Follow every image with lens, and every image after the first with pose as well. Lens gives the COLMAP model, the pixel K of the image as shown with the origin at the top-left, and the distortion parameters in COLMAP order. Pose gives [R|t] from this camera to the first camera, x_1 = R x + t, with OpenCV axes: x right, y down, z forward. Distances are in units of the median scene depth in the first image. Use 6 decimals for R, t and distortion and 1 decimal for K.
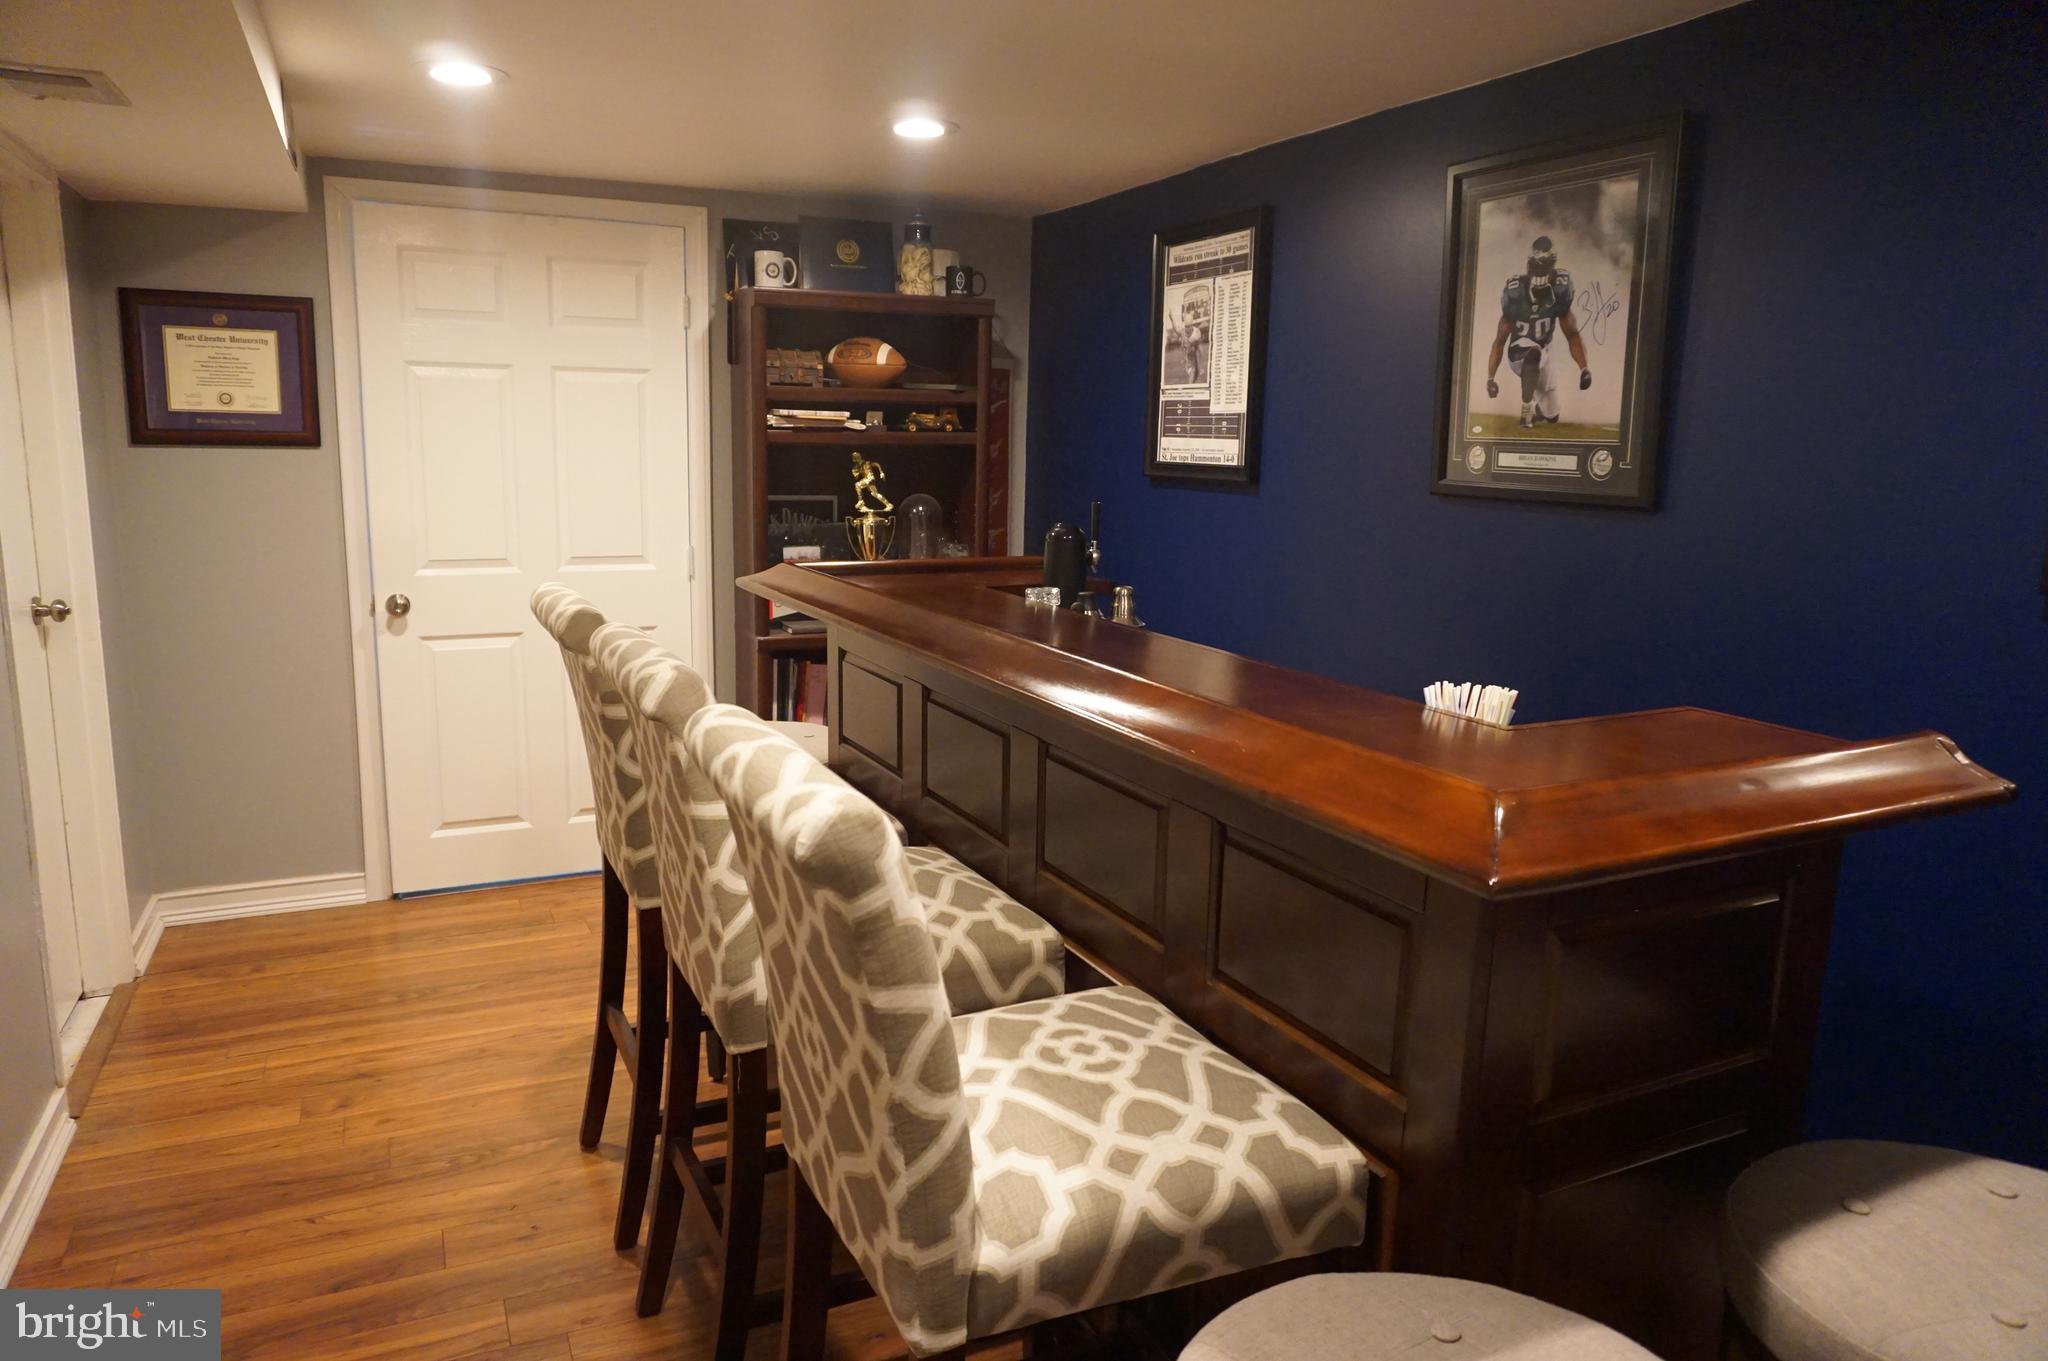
lens RADIAL K [[1366.9, 0, 1020.2], [0, 1366.9, 677.3], [0, 0, 1]] dist [-0.032088, 0.014633]
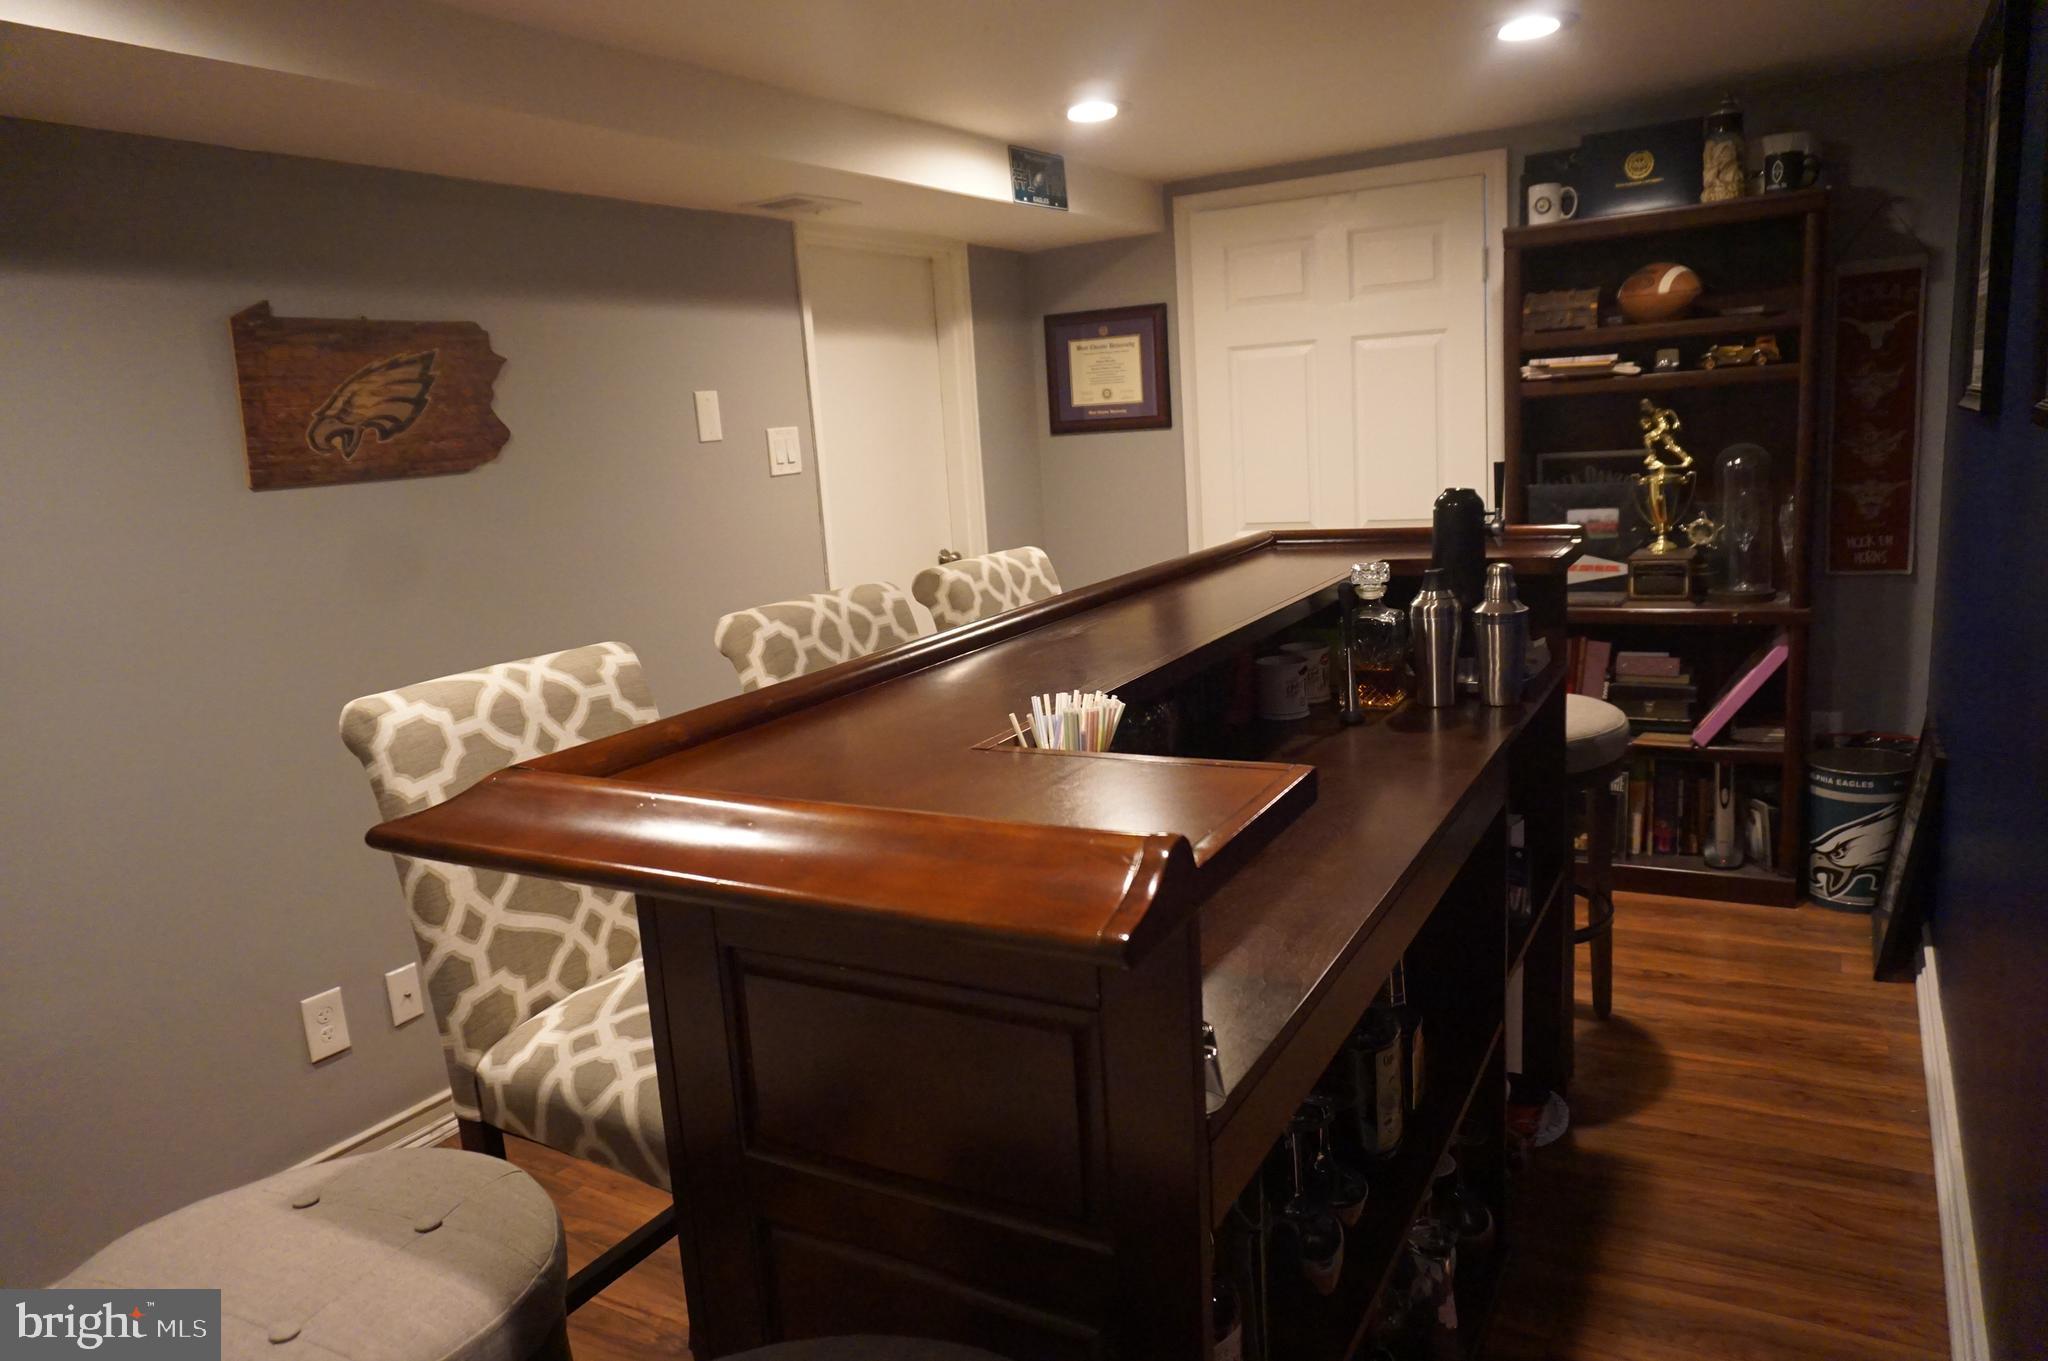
lens RADIAL K [[1366.9, 0, 1006.5], [0, 1366.9, 683.1], [0, 0, 1]] dist [-0.032088, 0.014633]
pose [[0.556498, 0.099679, -0.824848, 1.136055], [-0.065196, 0.994955, 0.076249, -0.076277], [0.828287, 0.011344, 0.560189, 0.563697]]
